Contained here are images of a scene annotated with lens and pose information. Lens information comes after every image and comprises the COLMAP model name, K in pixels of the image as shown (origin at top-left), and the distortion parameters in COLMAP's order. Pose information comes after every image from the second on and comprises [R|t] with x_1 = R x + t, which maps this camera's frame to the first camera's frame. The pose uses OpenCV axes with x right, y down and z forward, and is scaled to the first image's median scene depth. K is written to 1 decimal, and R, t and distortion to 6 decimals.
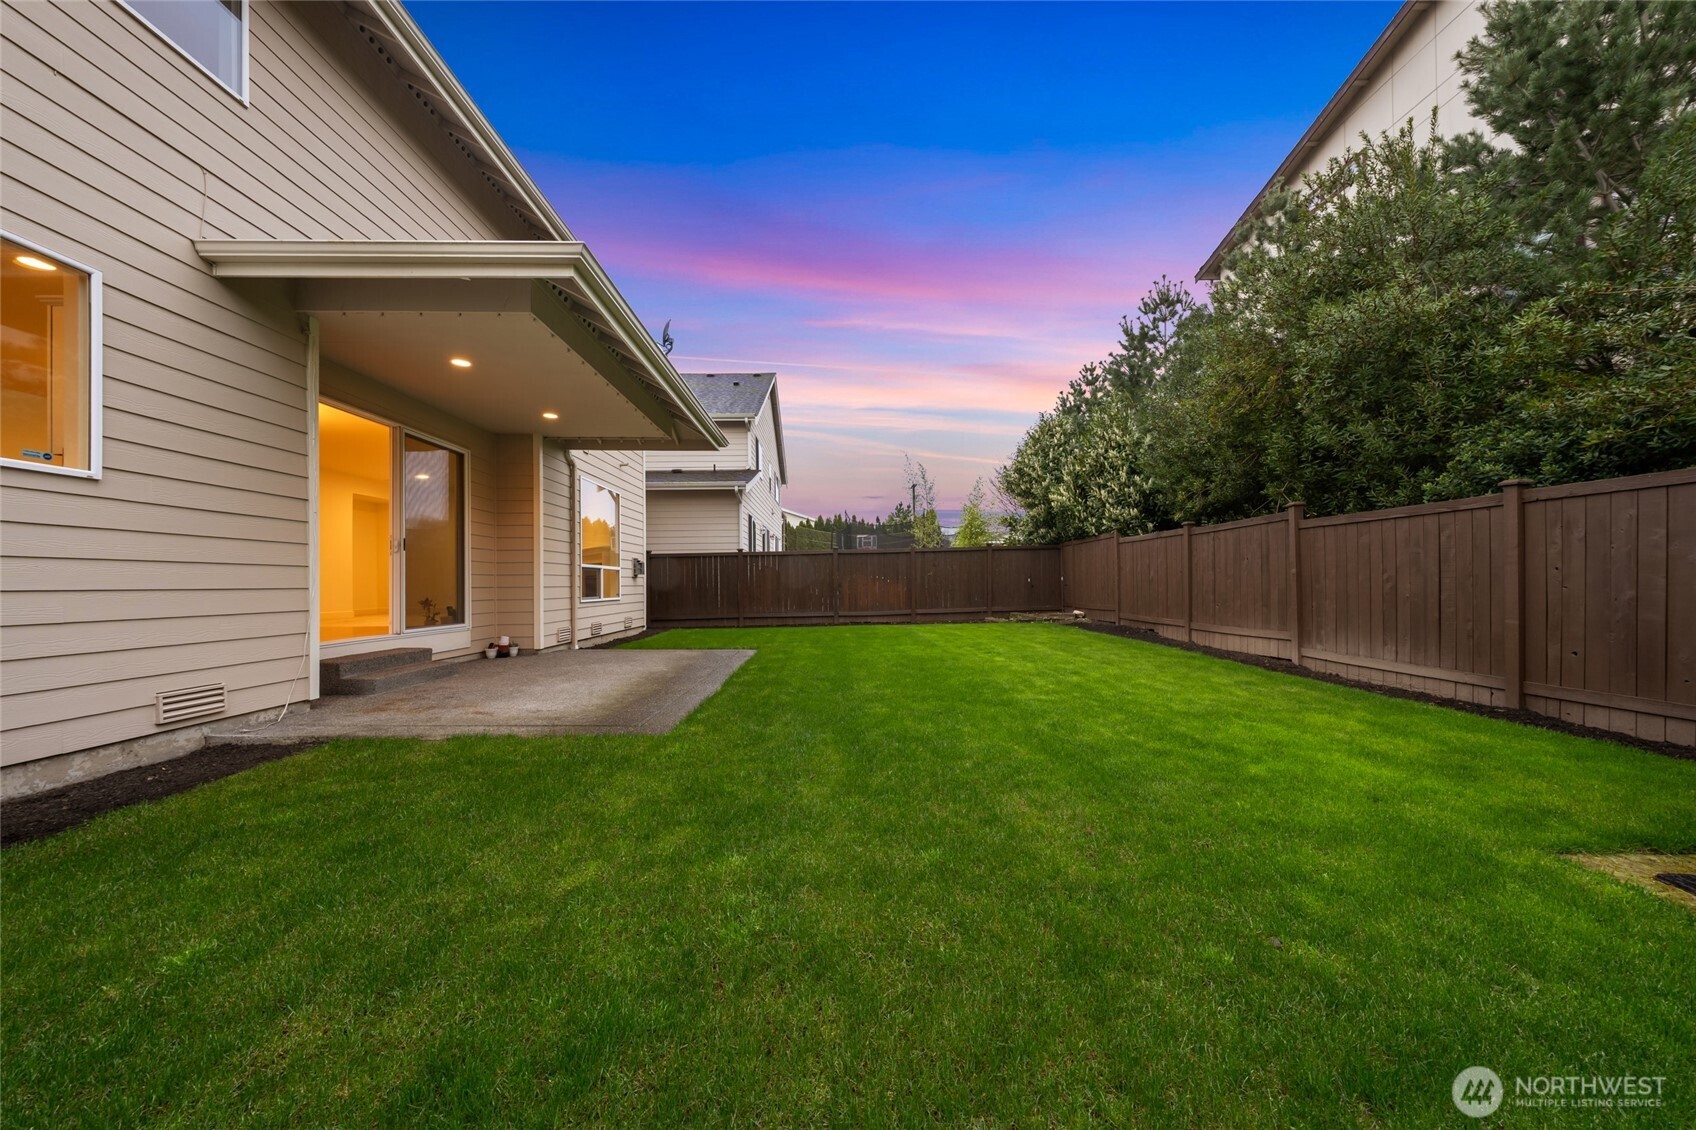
lens RADIAL K [[578.7, 0, 847.2], [0, 578.7, 585.4], [0, 0, 1]] dist [0.000289, 0.000010]
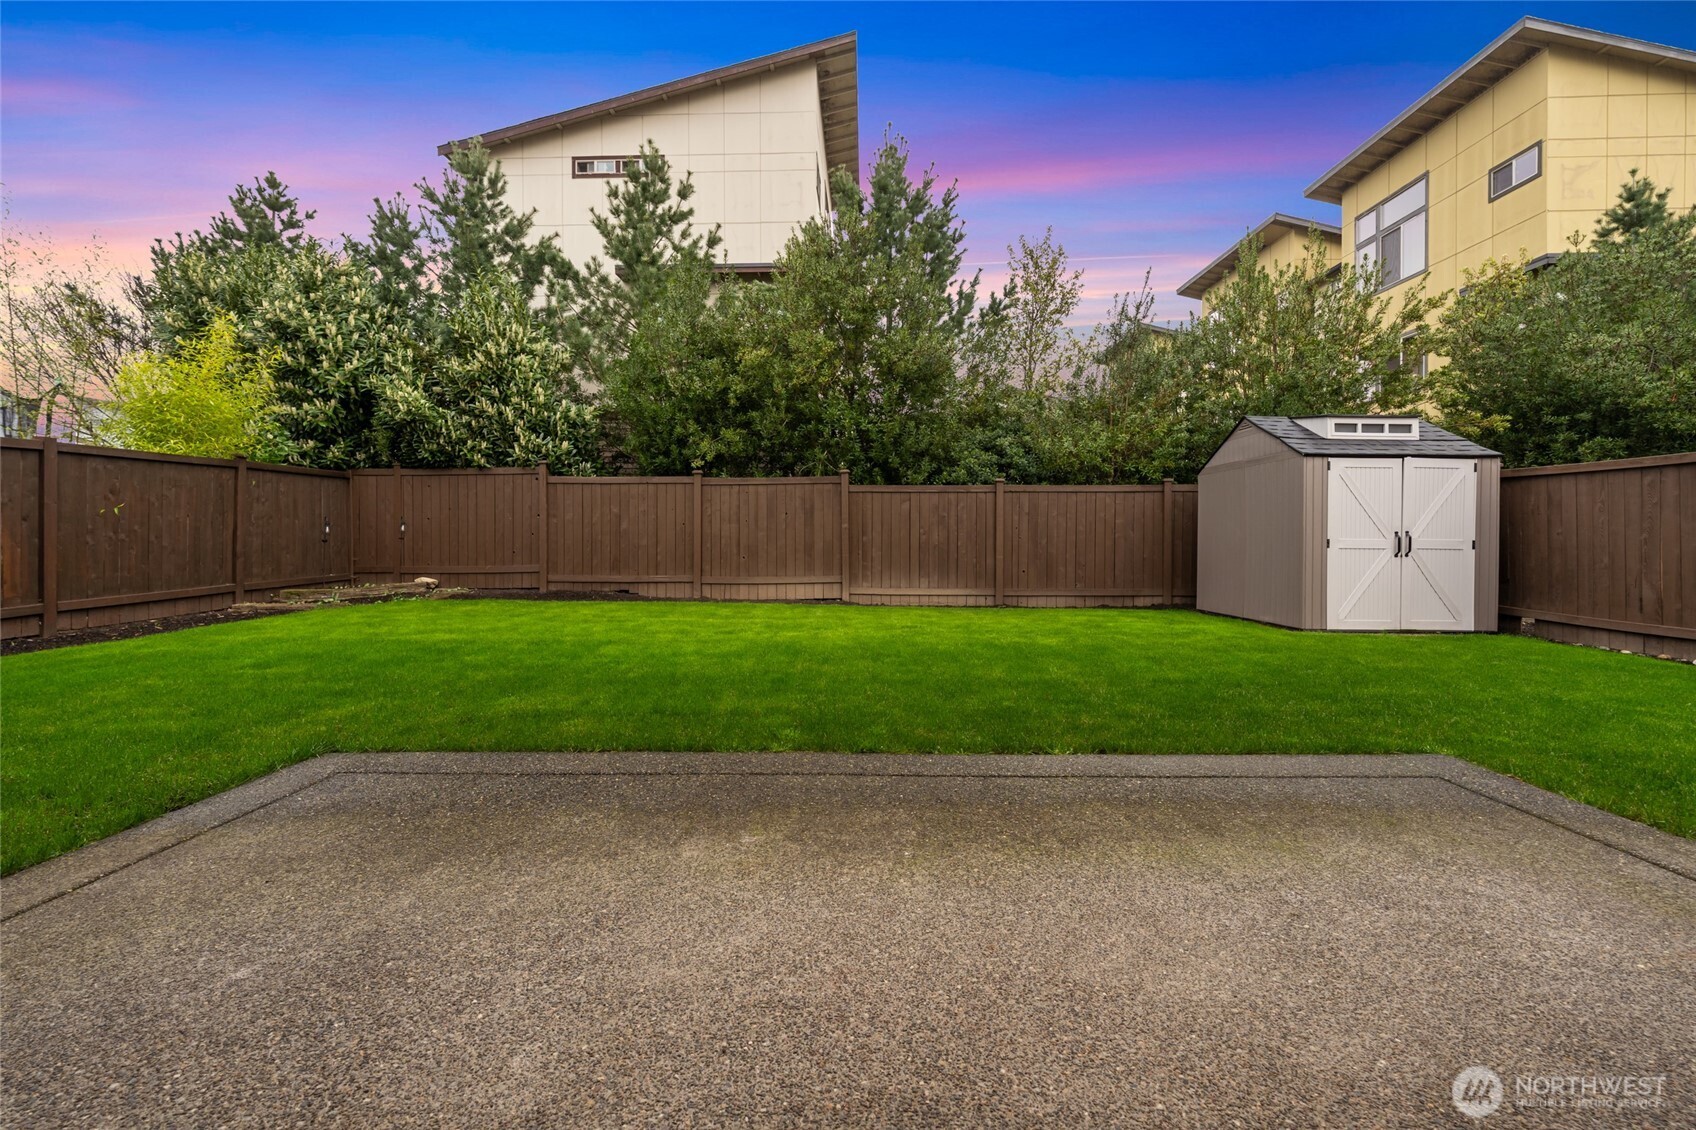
lens RADIAL K [[693.6, 0, 848.9], [0, 693.6, 551.9], [0, 0, 1]] dist [-0.003990, -0.000328]
pose [[0.035832, -0.013002, 0.999273, -0.690394], [0.005327, 0.999904, 0.012819, 0.010871], [-0.999344, 0.004864, 0.035898, 0.897318]]
